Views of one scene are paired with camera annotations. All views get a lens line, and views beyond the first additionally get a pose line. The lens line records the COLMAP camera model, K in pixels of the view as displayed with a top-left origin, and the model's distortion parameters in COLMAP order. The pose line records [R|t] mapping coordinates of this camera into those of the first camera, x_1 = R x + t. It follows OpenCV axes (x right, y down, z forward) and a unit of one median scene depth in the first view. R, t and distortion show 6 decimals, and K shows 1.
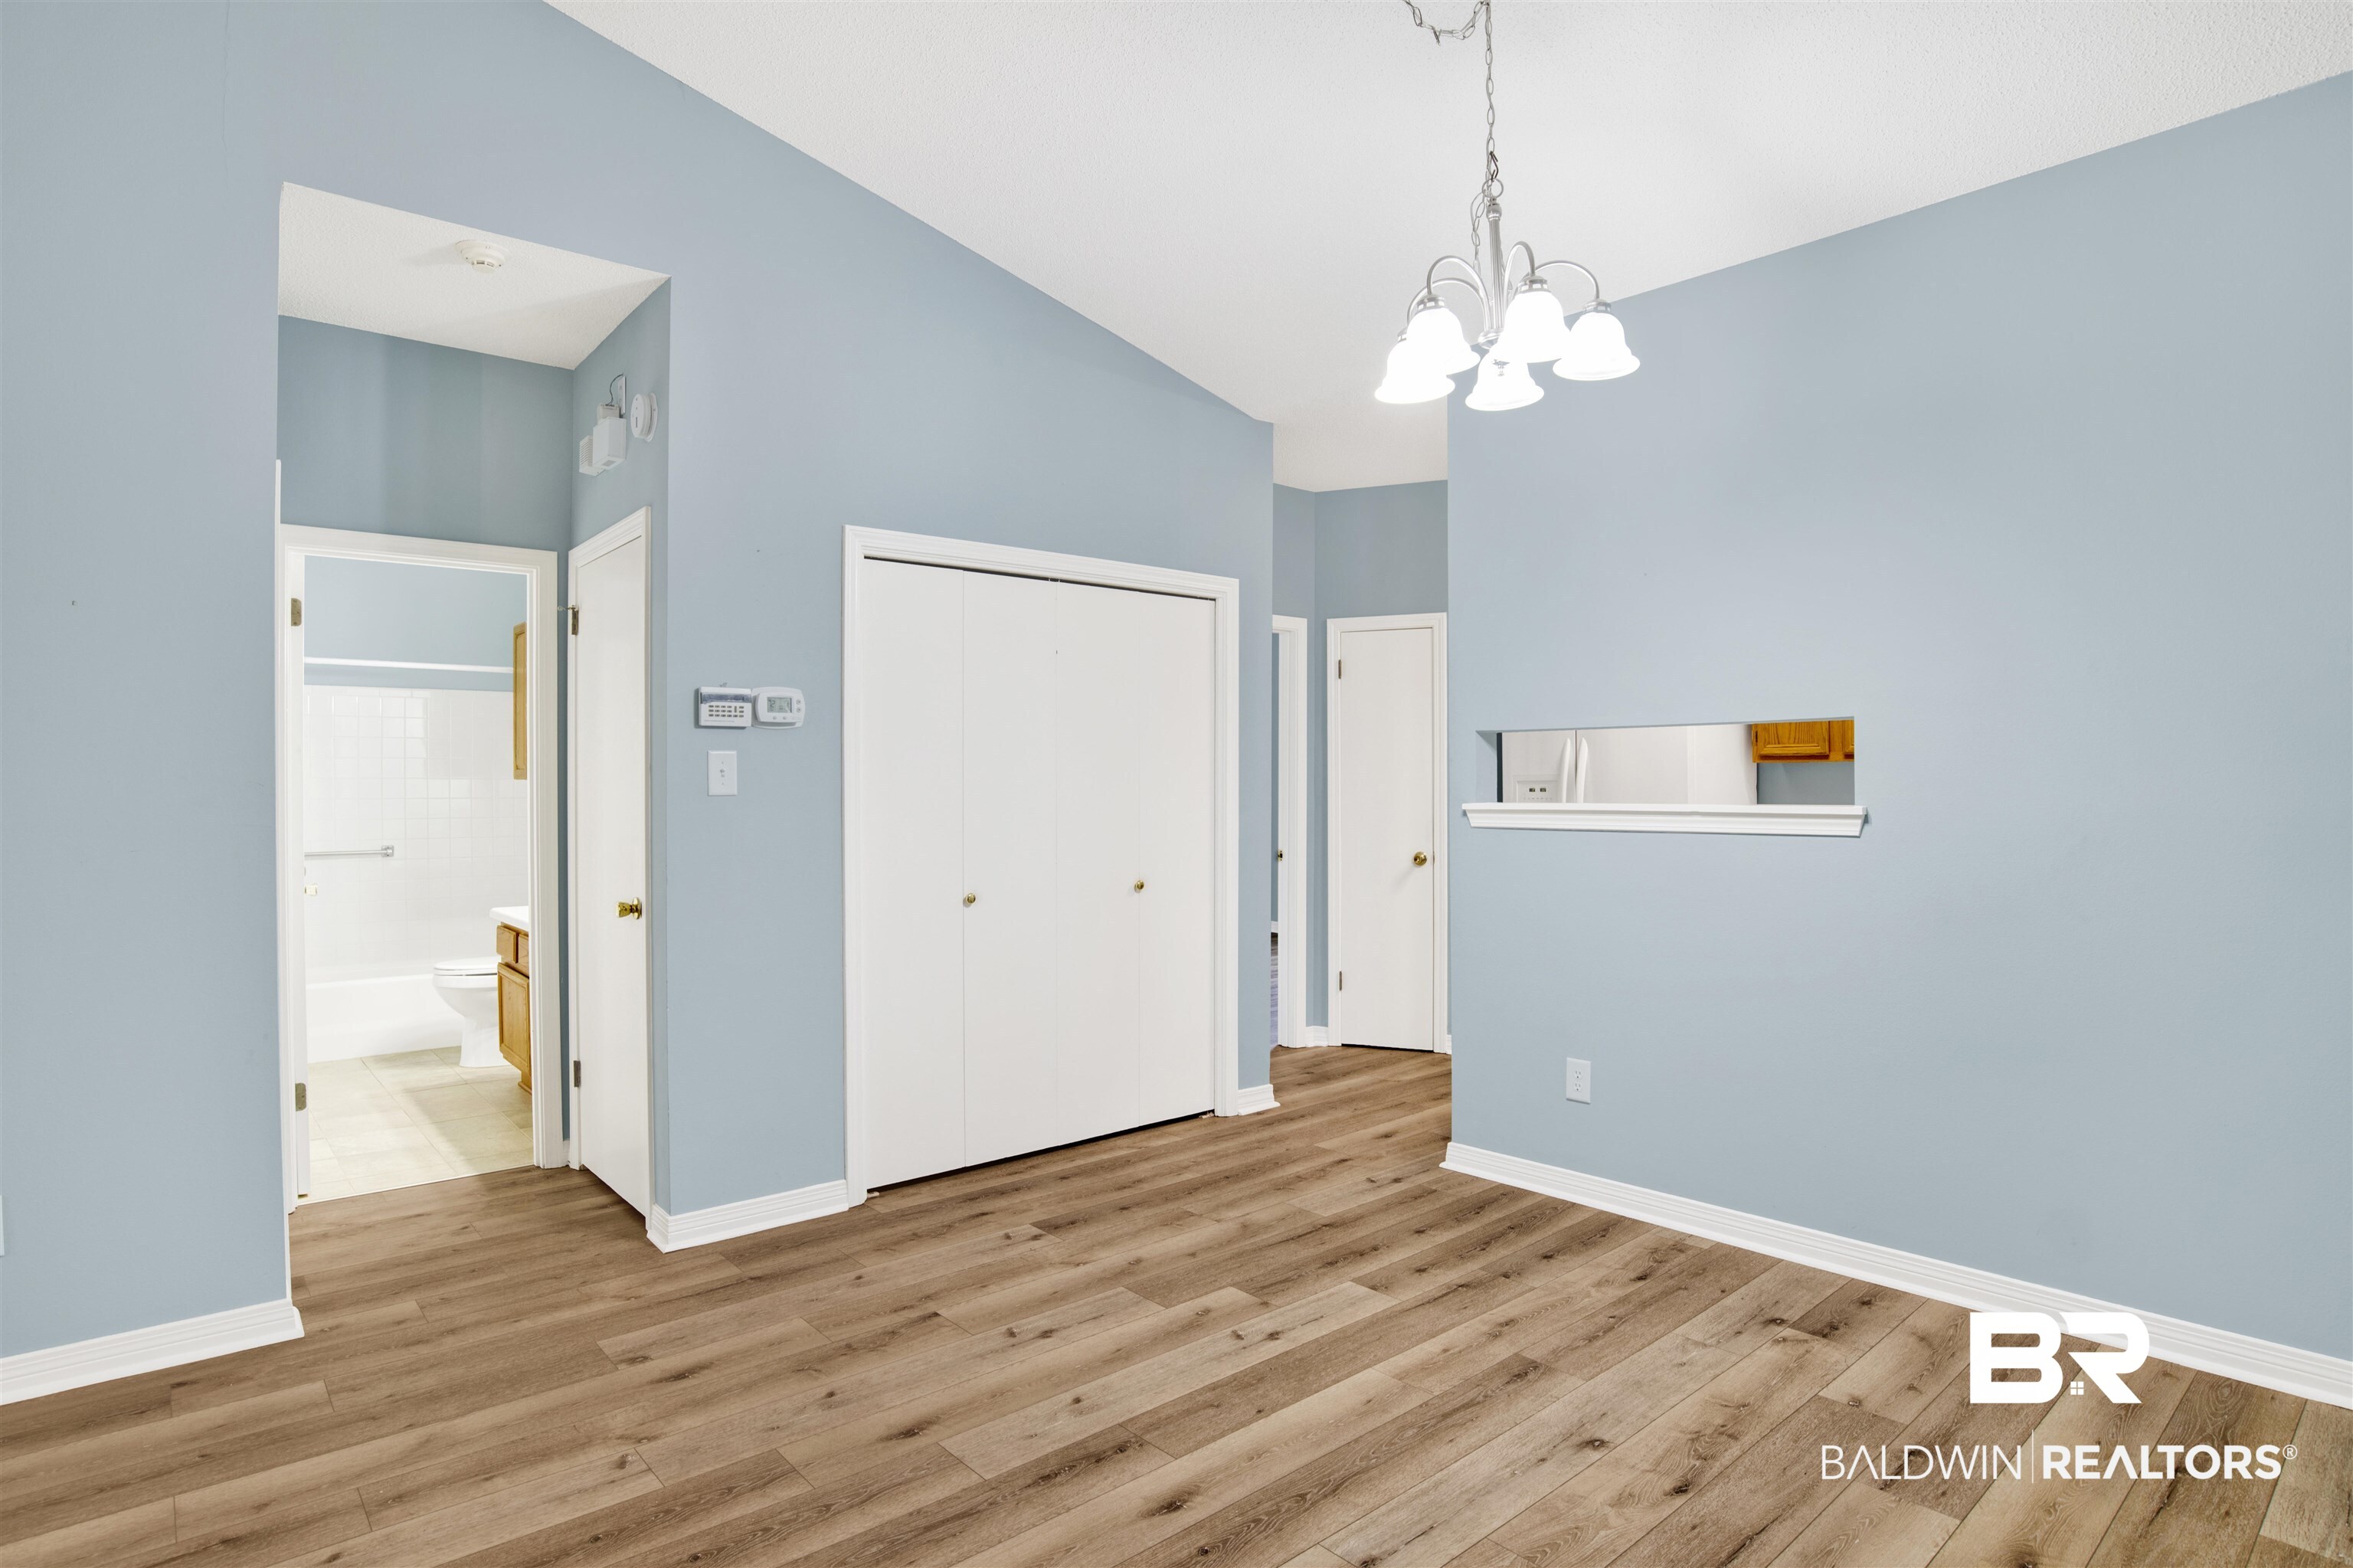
lens RADIAL K [[1244.6, 0, 1176.5], [0, 1244.6, 772.8], [0, 0, 1]] dist [-0.067789, 0.020568]
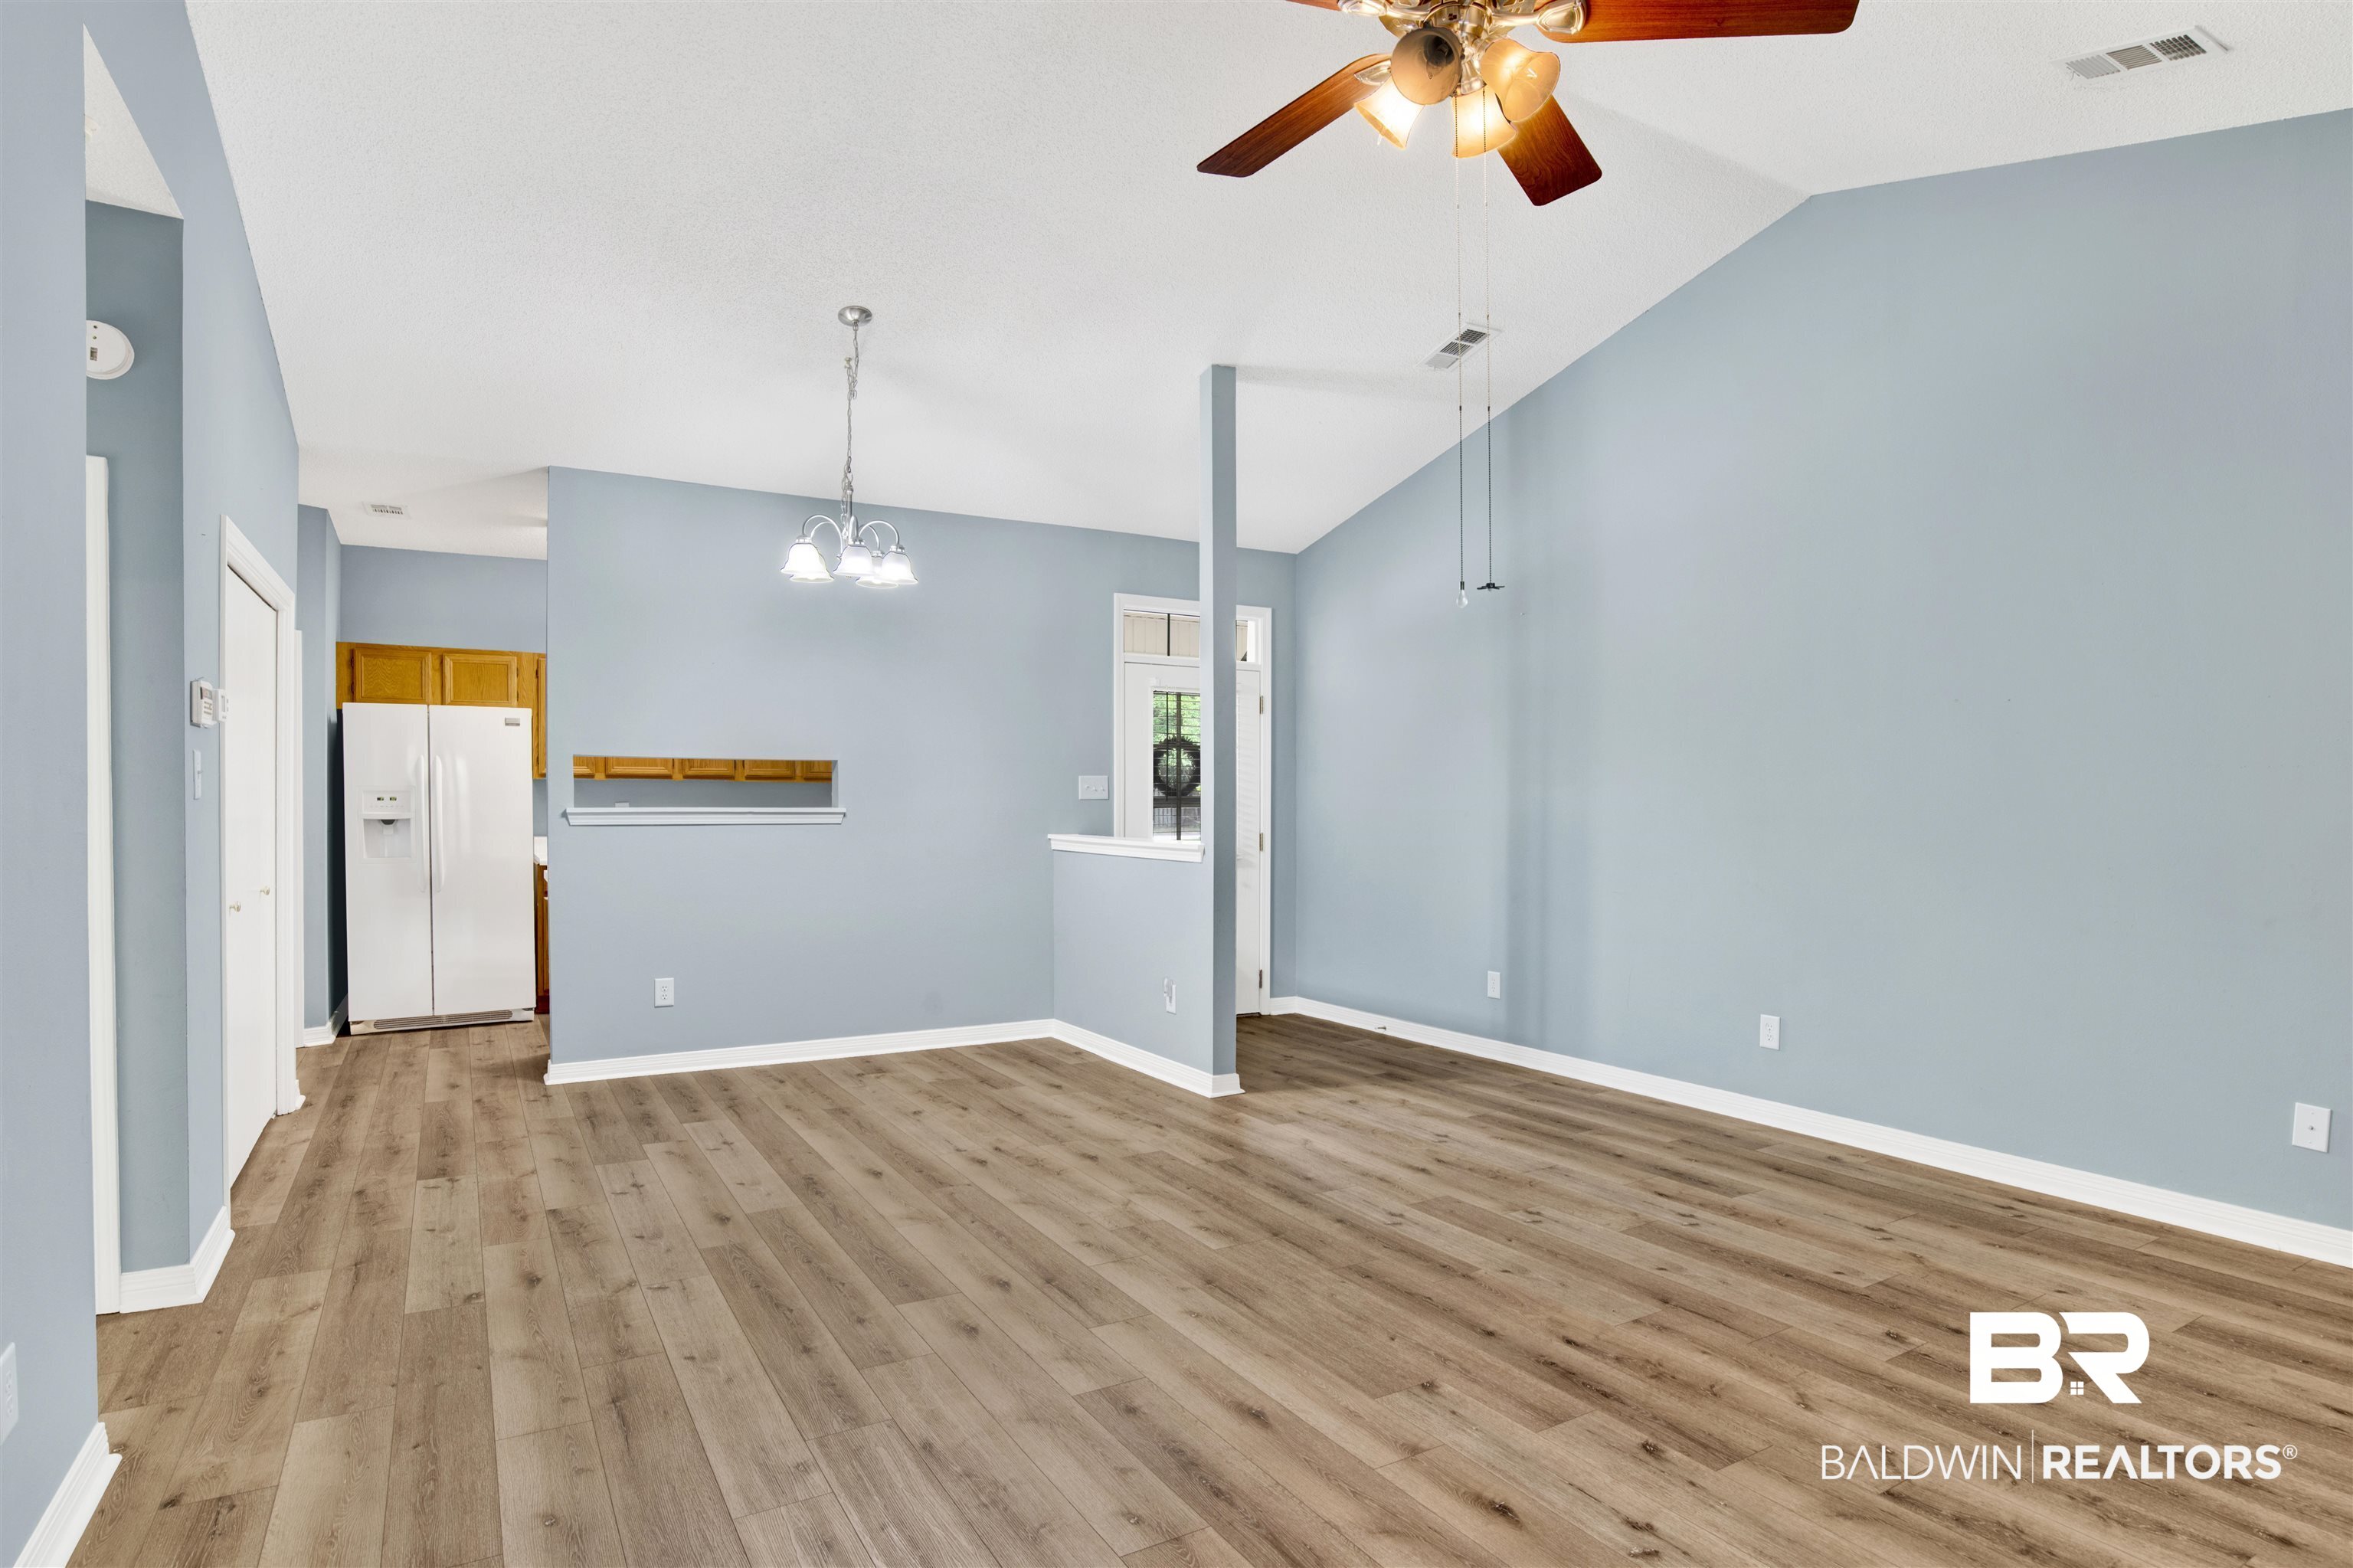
lens RADIAL K [[1244.6, 0, 1170.4], [0, 1244.6, 794.8], [0, 0, 1]] dist [-0.067789, 0.020568]
pose [[0.199021, 0.006332, 0.979975, -1.187772], [-0.012355, 0.999916, -0.003952, 0.008607], [-0.979917, -0.011322, 0.199083, 0.115800]]
